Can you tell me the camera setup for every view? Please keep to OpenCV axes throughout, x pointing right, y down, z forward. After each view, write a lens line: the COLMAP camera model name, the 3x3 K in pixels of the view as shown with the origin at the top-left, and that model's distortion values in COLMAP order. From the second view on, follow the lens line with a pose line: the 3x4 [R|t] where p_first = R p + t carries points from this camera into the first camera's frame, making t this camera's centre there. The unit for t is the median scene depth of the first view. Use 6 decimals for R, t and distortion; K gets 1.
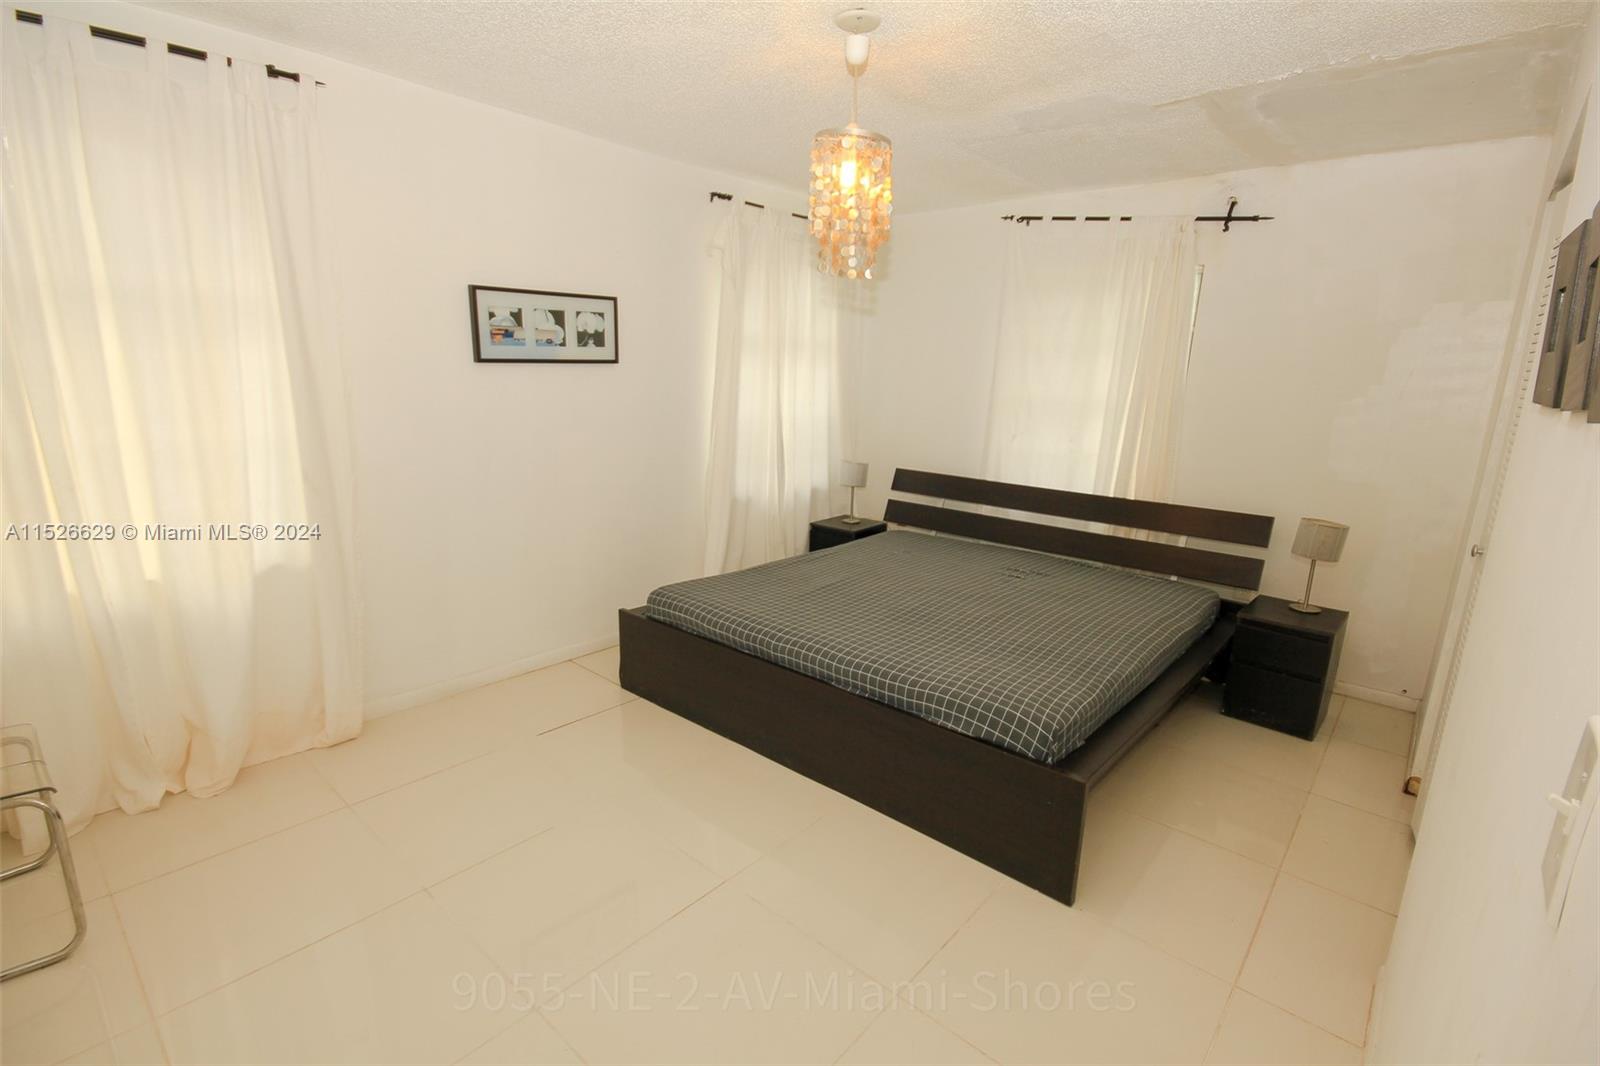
lens RADIAL K [[746.0, 0, 804.7], [0, 746.0, 538.1], [0, 0, 1]] dist [0.001207, -0.000758]
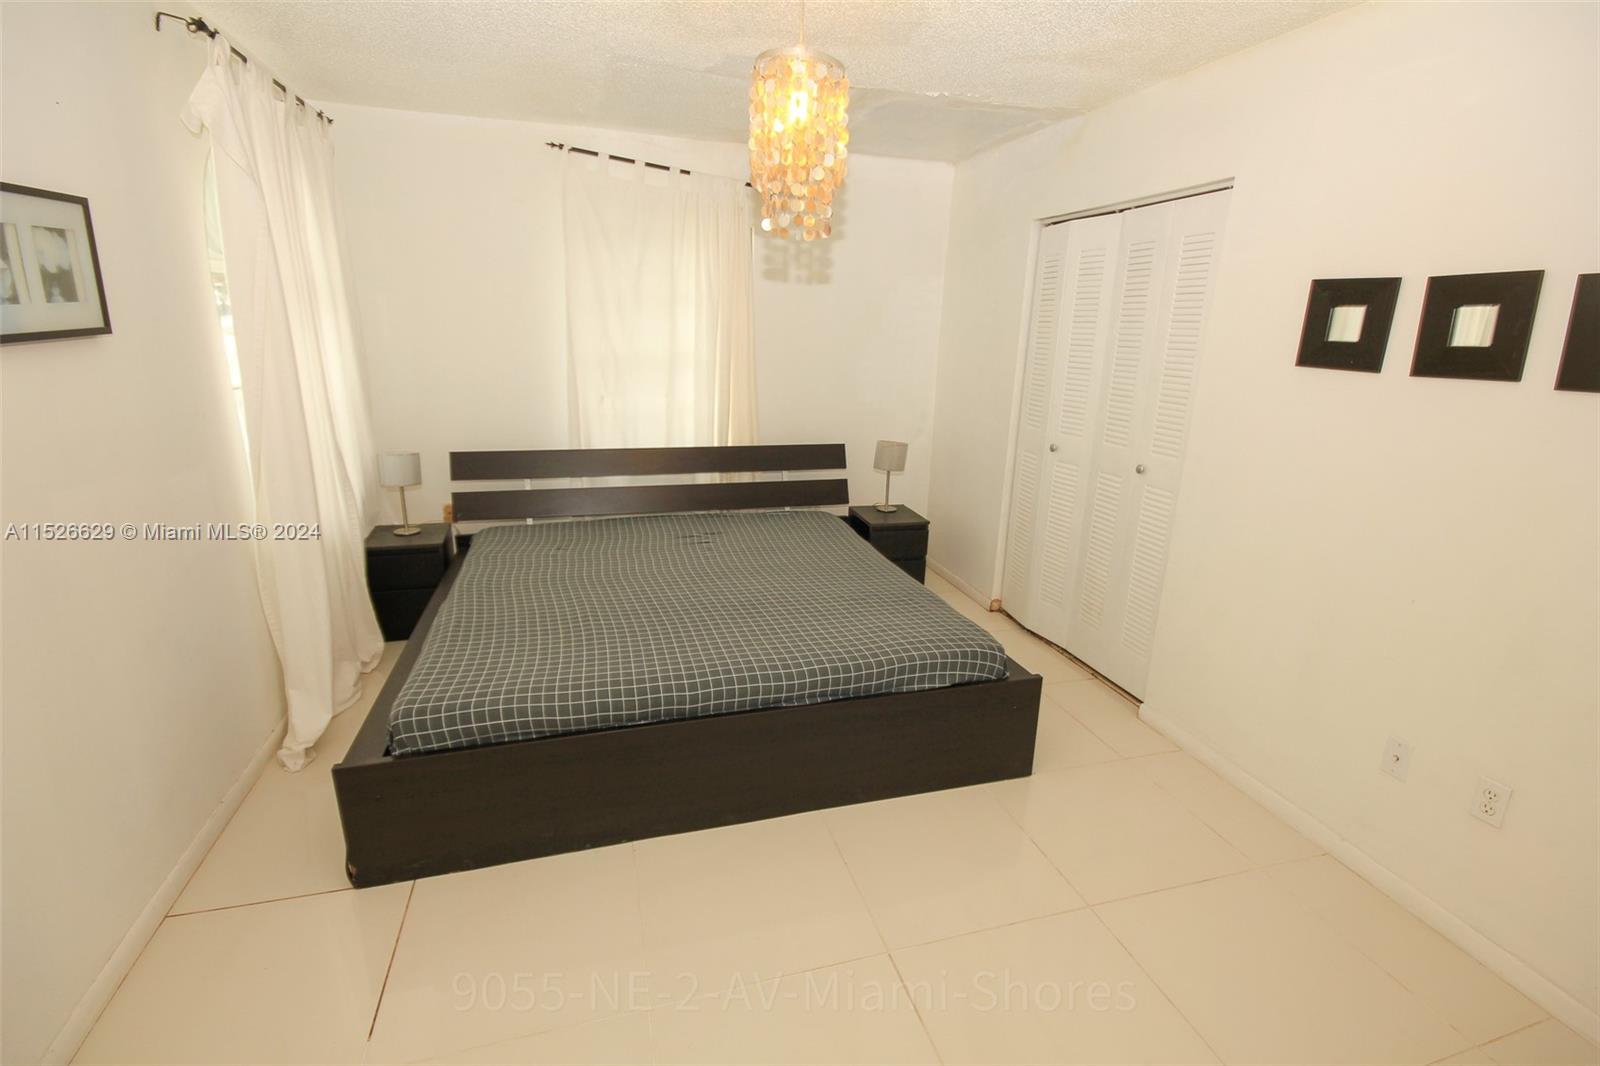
lens RADIAL K [[746.0, 0, 804.7], [0, 746.0, 538.1], [0, 0, 1]] dist [0.001207, -0.000758]
pose [[0.540690, -0.249609, 0.803337, -0.457175], [0.177399, 0.967321, 0.181163, -0.114147], [-0.822304, 0.044558, 0.567301, 0.350325]]
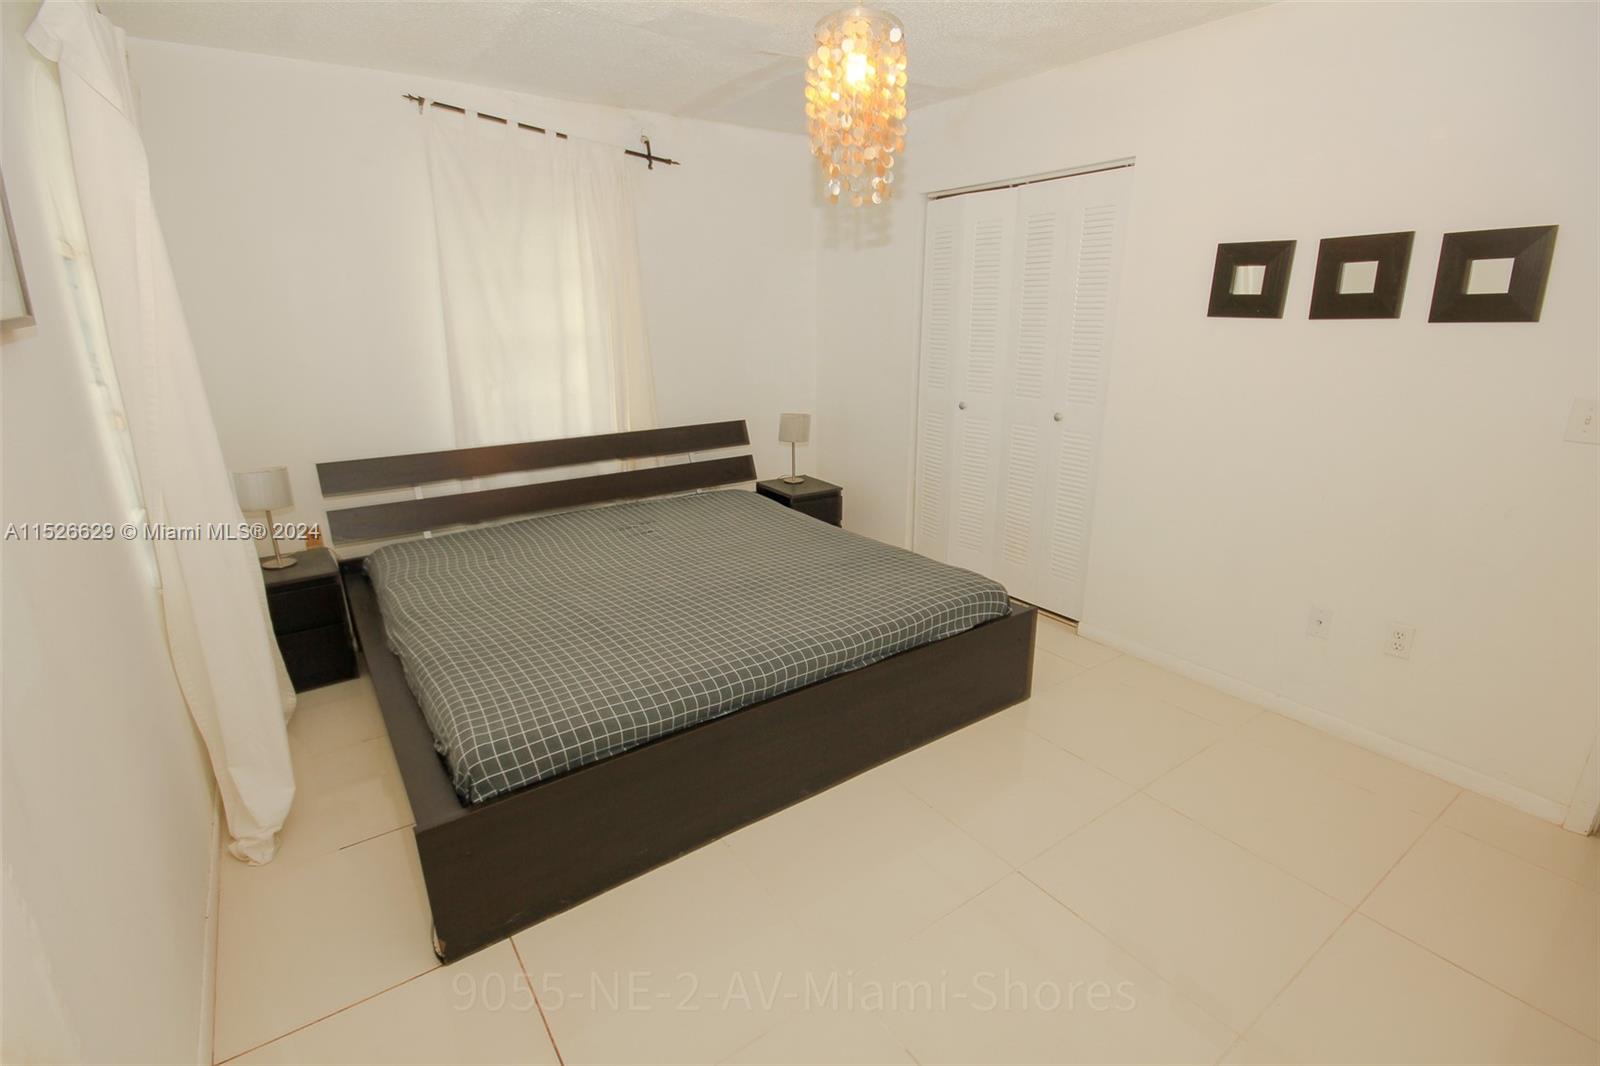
lens RADIAL K [[746.0, 0, 804.7], [0, 746.0, 538.1], [0, 0, 1]] dist [0.001207, -0.000758]
pose [[0.235285, -0.318458, 0.918273, -0.558771], [0.226388, 0.936767, 0.266865, -0.153249], [-0.945193, 0.145096, 0.292502, 0.569158]]
